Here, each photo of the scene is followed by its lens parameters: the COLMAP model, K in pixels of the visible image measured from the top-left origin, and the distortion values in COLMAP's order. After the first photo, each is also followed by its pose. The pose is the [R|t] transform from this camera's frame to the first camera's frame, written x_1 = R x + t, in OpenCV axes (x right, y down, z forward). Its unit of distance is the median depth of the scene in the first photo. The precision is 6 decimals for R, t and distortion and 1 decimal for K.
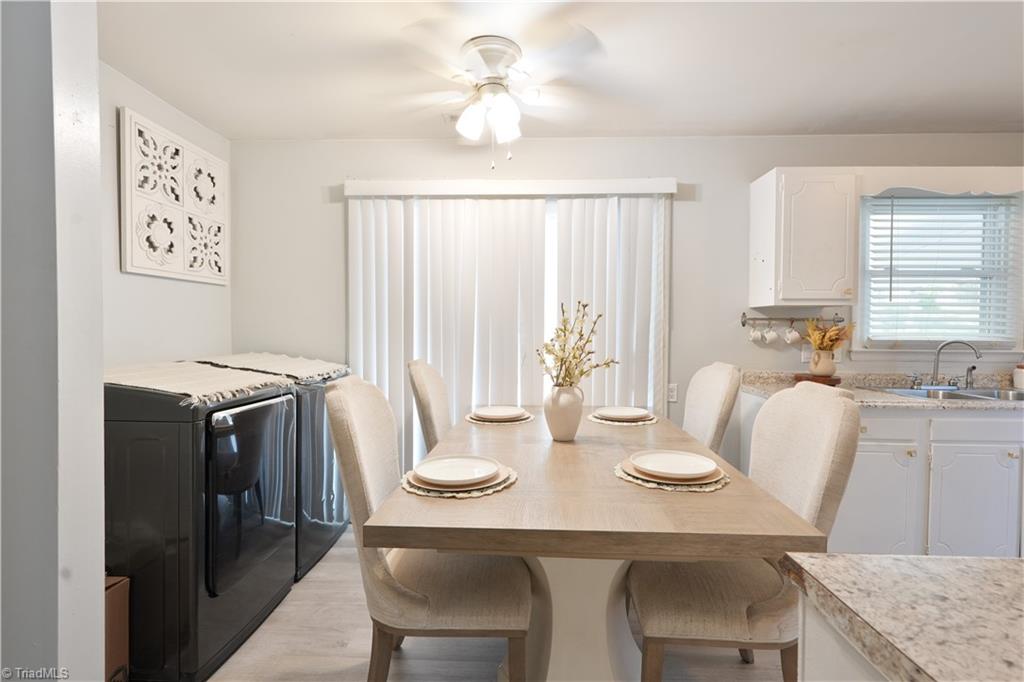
lens RADIAL K [[471.0, 0, 512.0], [0, 471.0, 341.0], [0, 0, 1]] dist [-0.002153, -0.000218]
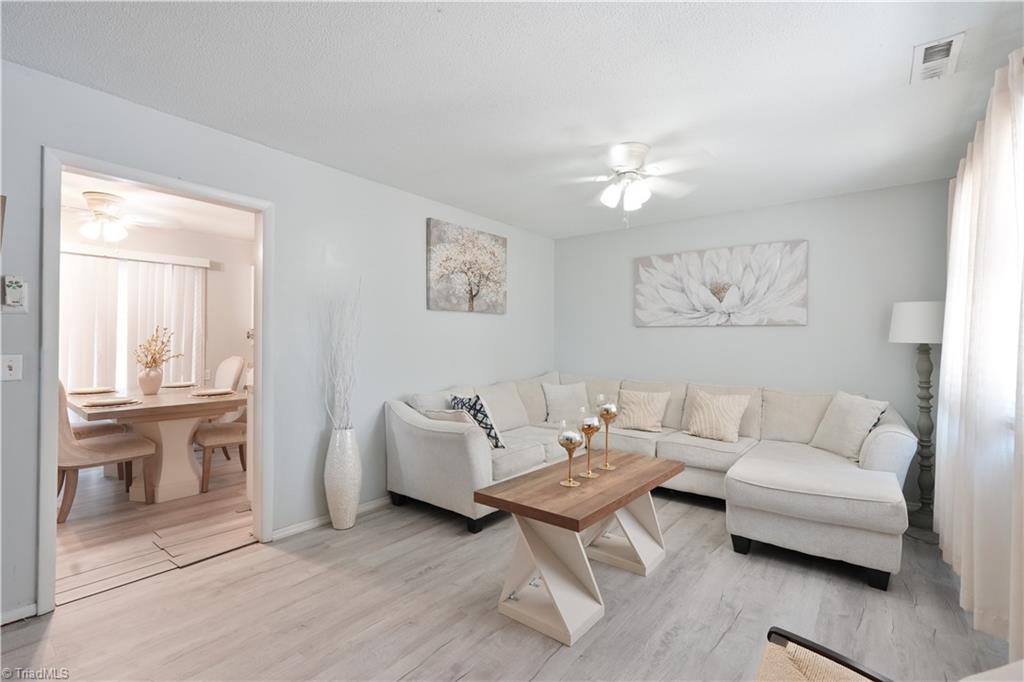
lens RADIAL K [[463.4, 0, 510.0], [0, 463.4, 340.5], [0, 0, 1]] dist [0.001554, 0.000012]
pose [[0.594574, 0.000959, 0.804040, -0.449056], [0.018233, 0.999726, -0.014675, 0.027272], [-0.803834, 0.023386, 0.594394, -1.116960]]
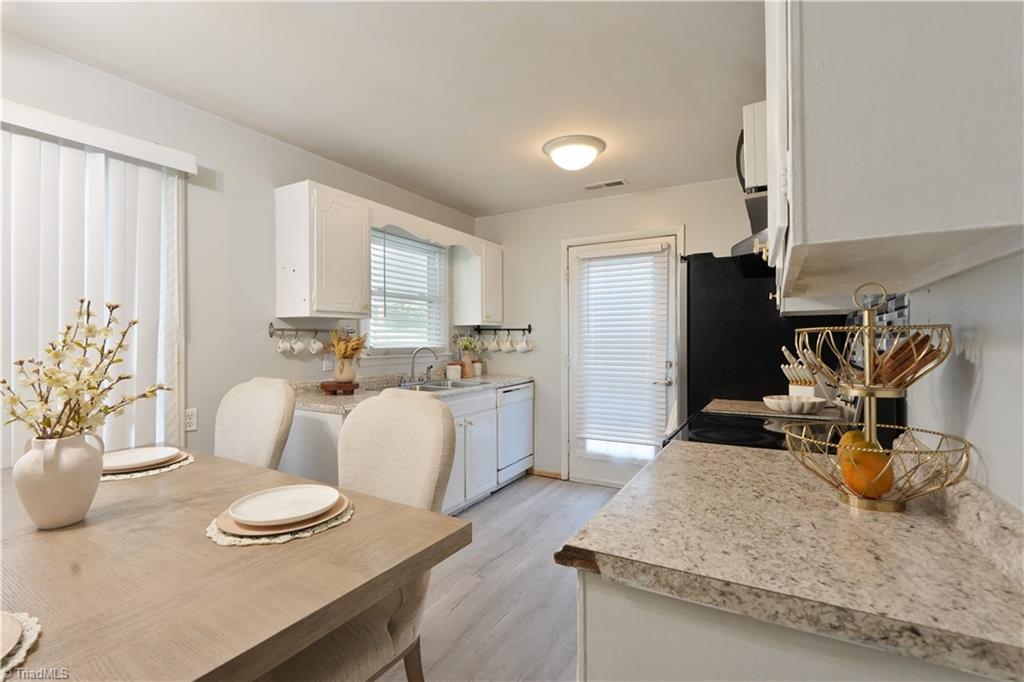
lens RADIAL K [[463.4, 0, 510.0], [0, 463.4, 340.5], [0, 0, 1]] dist [0.001554, 0.000012]
pose [[0.470227, -0.008724, 0.882502, -0.114658], [0.027464, 0.999612, -0.004752, -0.007539], [-0.882118, 0.026472, 0.470284, 0.153787]]
